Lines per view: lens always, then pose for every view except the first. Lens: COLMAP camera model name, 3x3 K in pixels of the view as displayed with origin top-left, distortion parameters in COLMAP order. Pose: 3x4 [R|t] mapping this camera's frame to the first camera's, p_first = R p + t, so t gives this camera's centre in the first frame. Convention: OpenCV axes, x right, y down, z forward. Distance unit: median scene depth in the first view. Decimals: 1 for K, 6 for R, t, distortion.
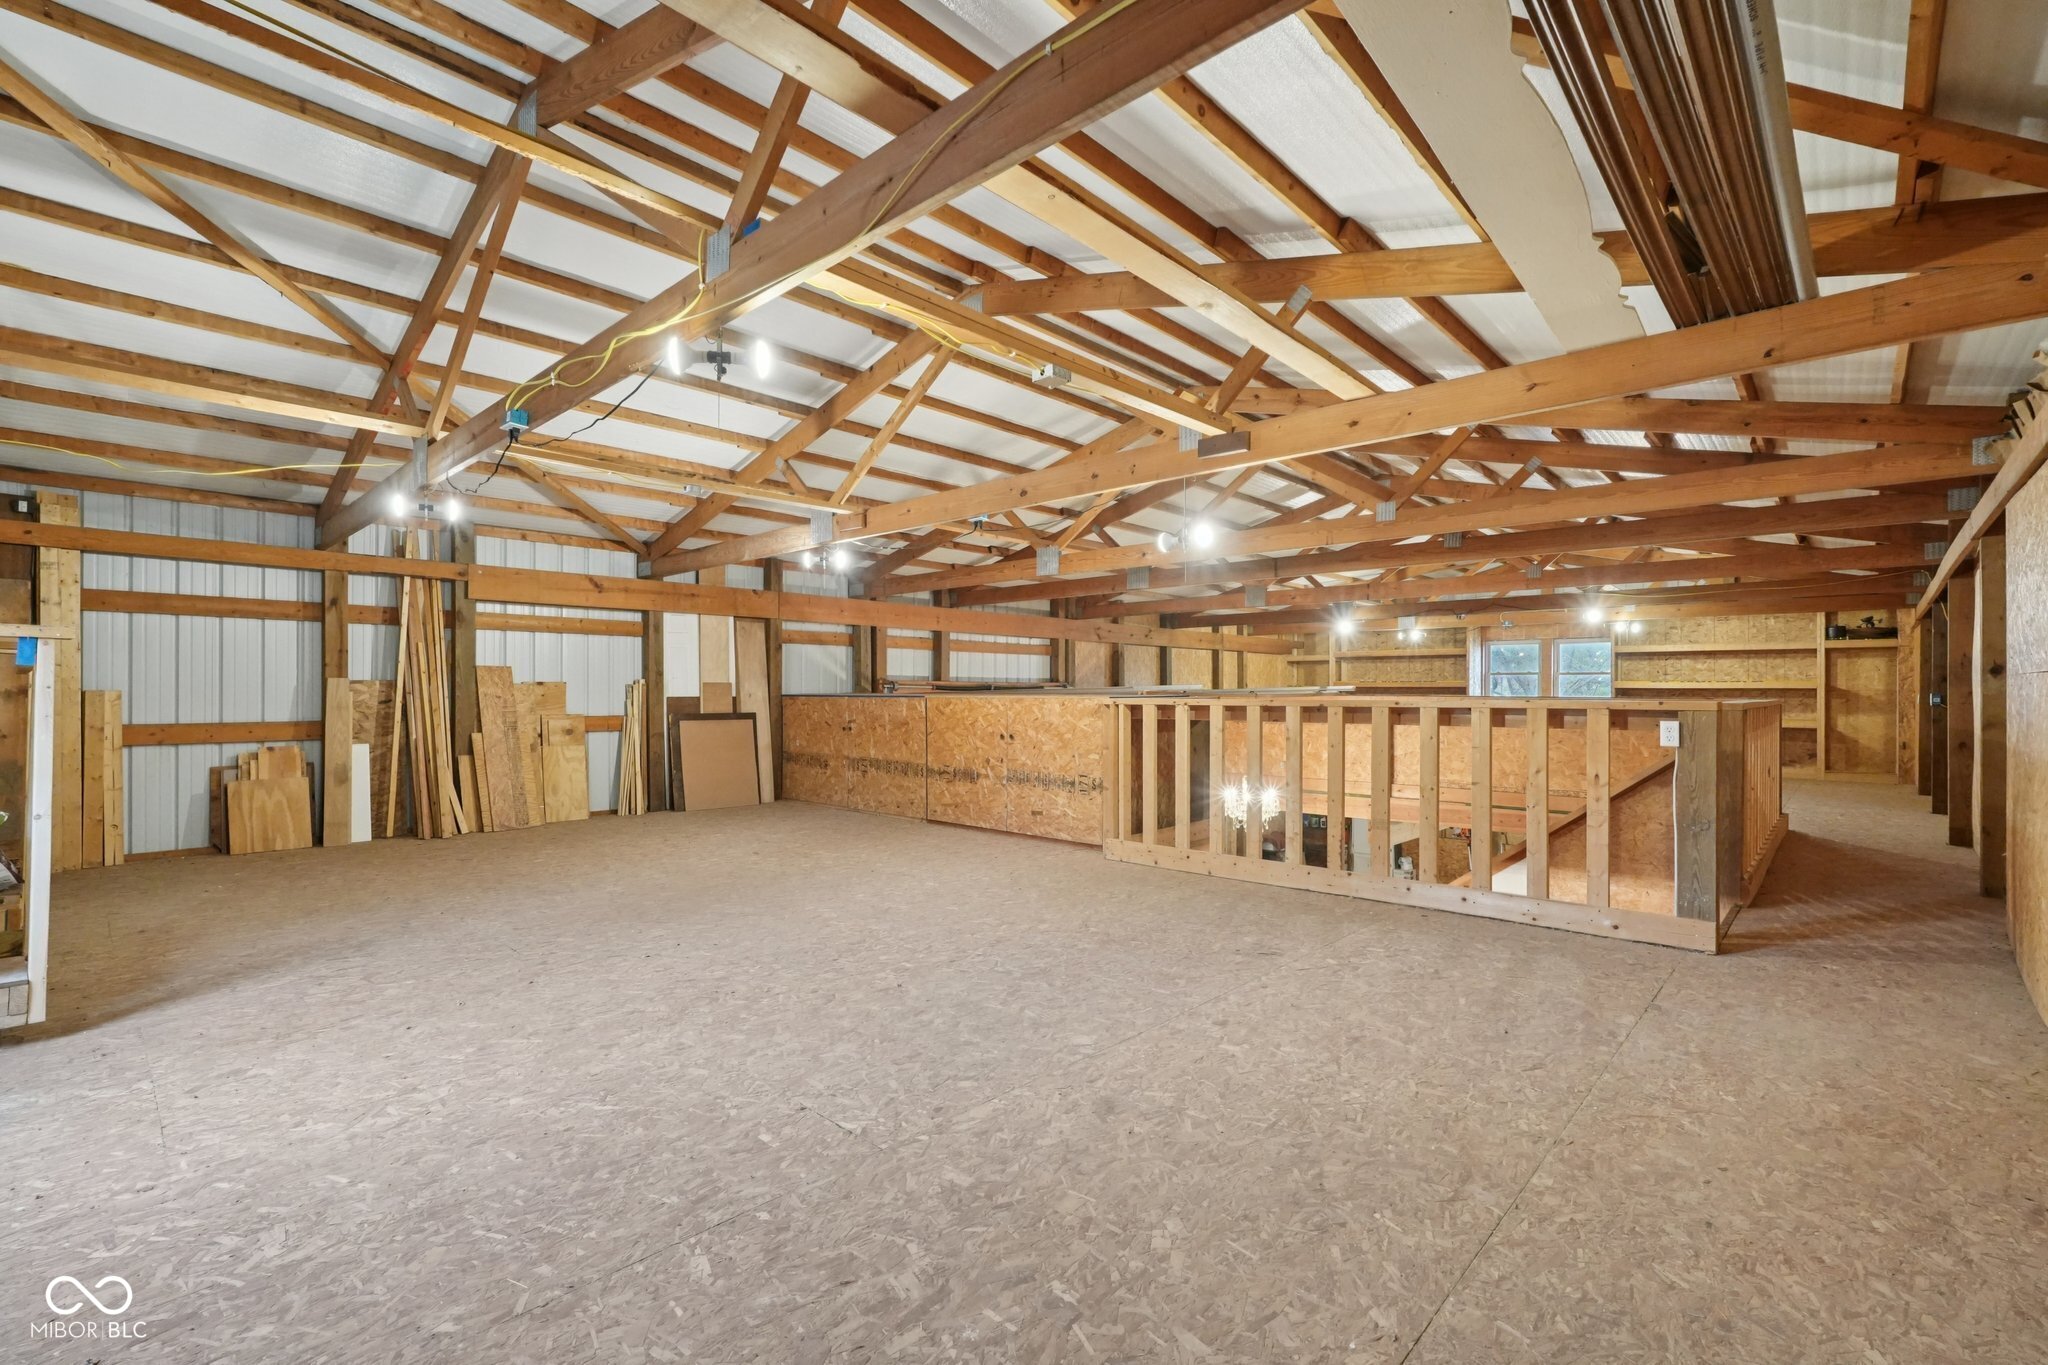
lens RADIAL K [[909.6, 0, 1024.0], [0, 909.6, 682.5], [0, 0, 1]] dist [0.081045, -0.032071]
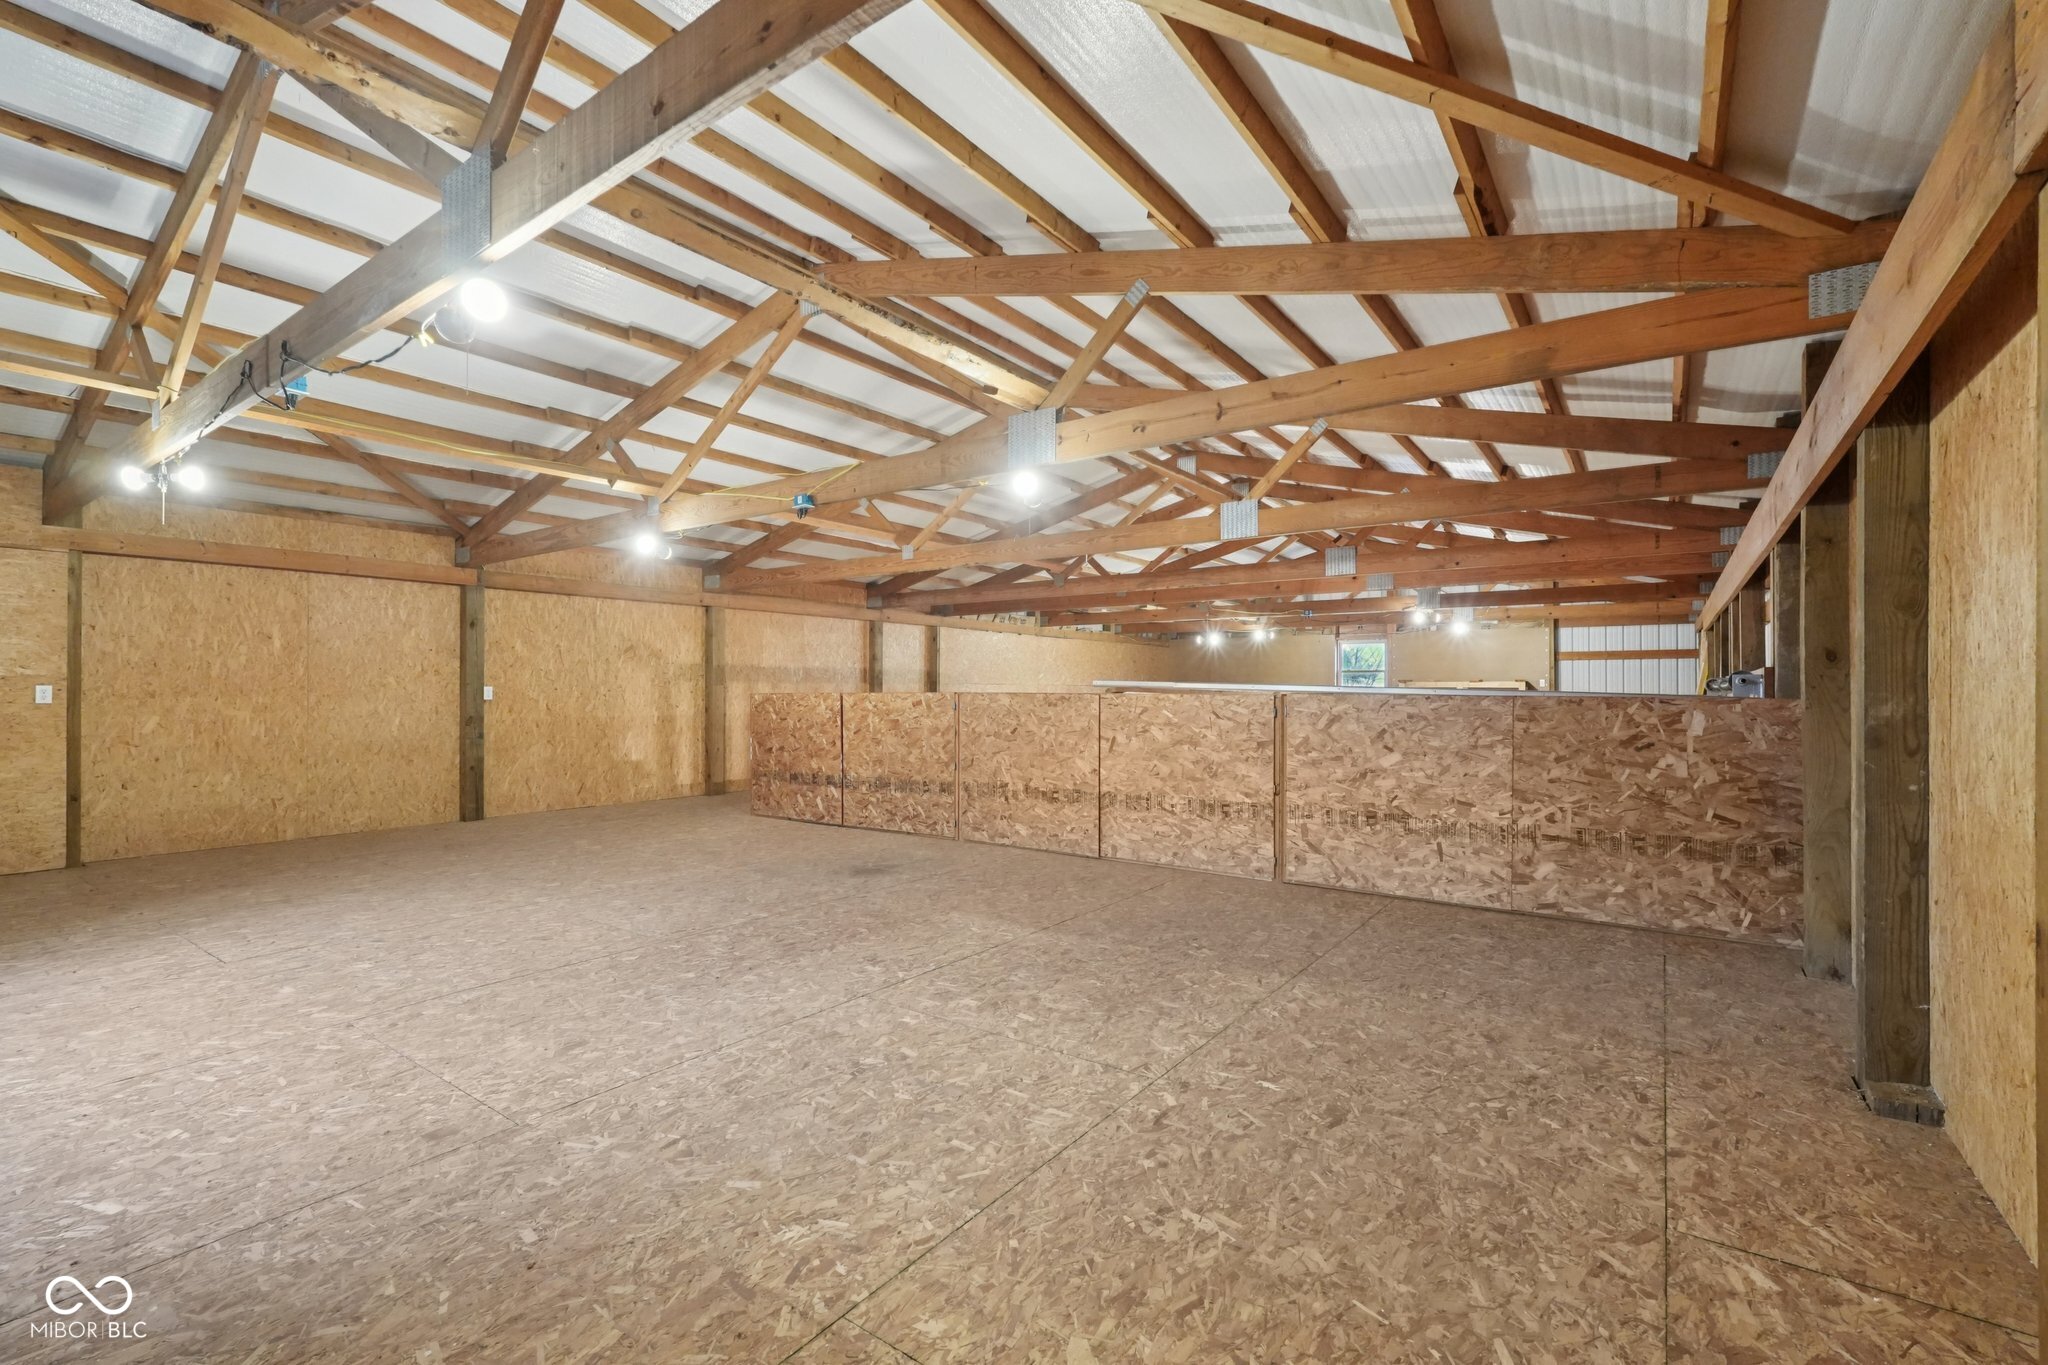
lens RADIAL K [[895.5, 0, 1020.1], [0, 895.5, 691.8], [0, 0, 1]] dist [-0.002083, 0.000448]
pose [[0.994826, 0.002839, 0.101553, 0.078789], [-0.003917, 0.999938, 0.010419, -0.000231], [-0.101517, -0.010763, 0.994776, 0.088732]]
